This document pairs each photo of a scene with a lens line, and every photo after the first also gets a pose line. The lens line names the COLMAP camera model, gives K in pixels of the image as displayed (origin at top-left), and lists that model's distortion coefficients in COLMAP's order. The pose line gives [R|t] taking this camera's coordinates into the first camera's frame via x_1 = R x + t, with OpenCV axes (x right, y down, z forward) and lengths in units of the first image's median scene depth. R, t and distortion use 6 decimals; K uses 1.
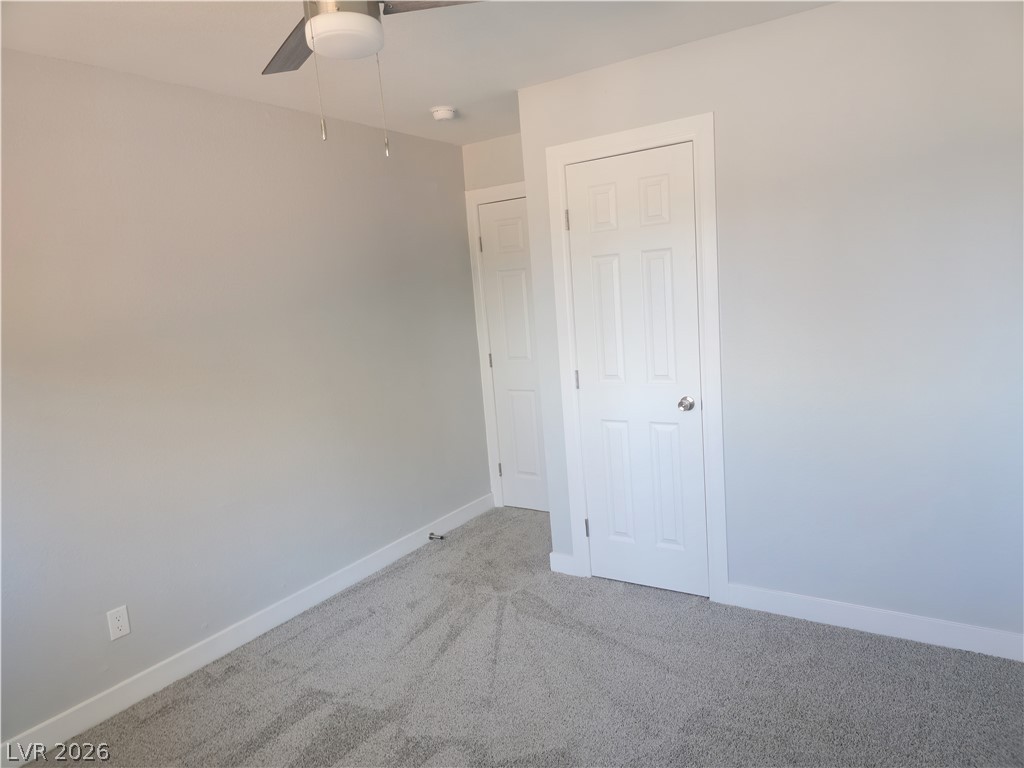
lens RADIAL K [[676.9, 0, 552.4], [0, 676.9, 383.5], [0, 0, 1]] dist [0.063007, -0.058810]
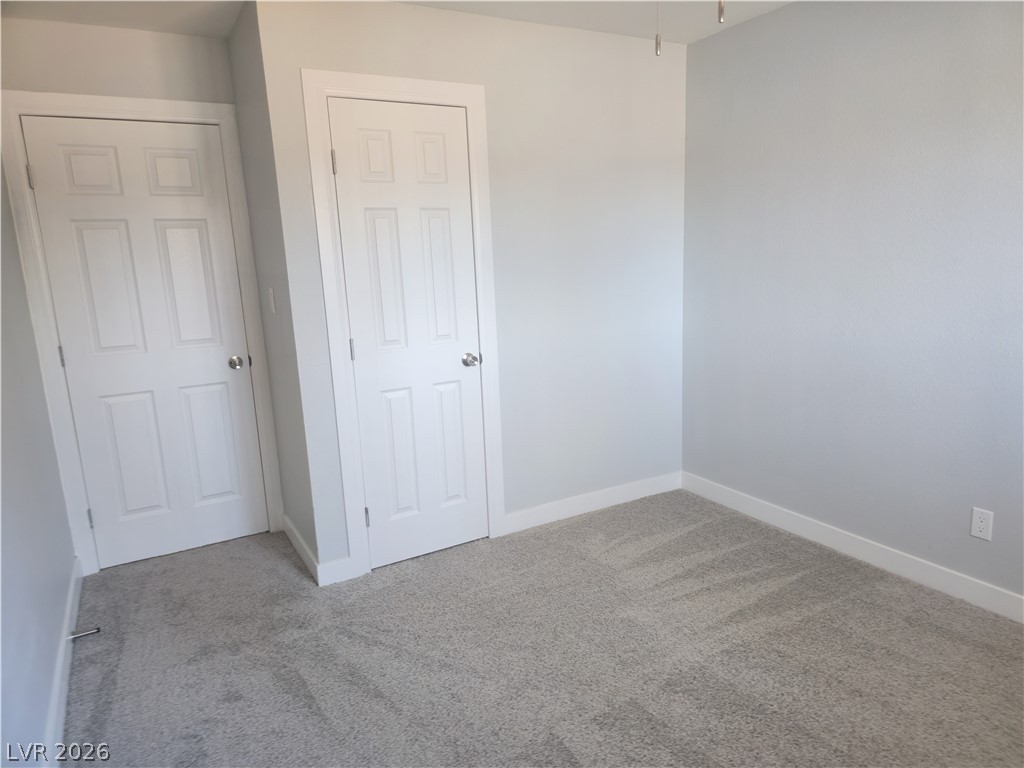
lens RADIAL K [[676.9, 0, 513.7], [0, 676.9, 384.7], [0, 0, 1]] dist [0.063007, -0.058810]
pose [[0.470718, -0.117478, 0.874428, -0.658310], [0.130281, 0.989486, 0.062803, 0.010905], [-0.872612, 0.084359, 0.481074, 0.415704]]
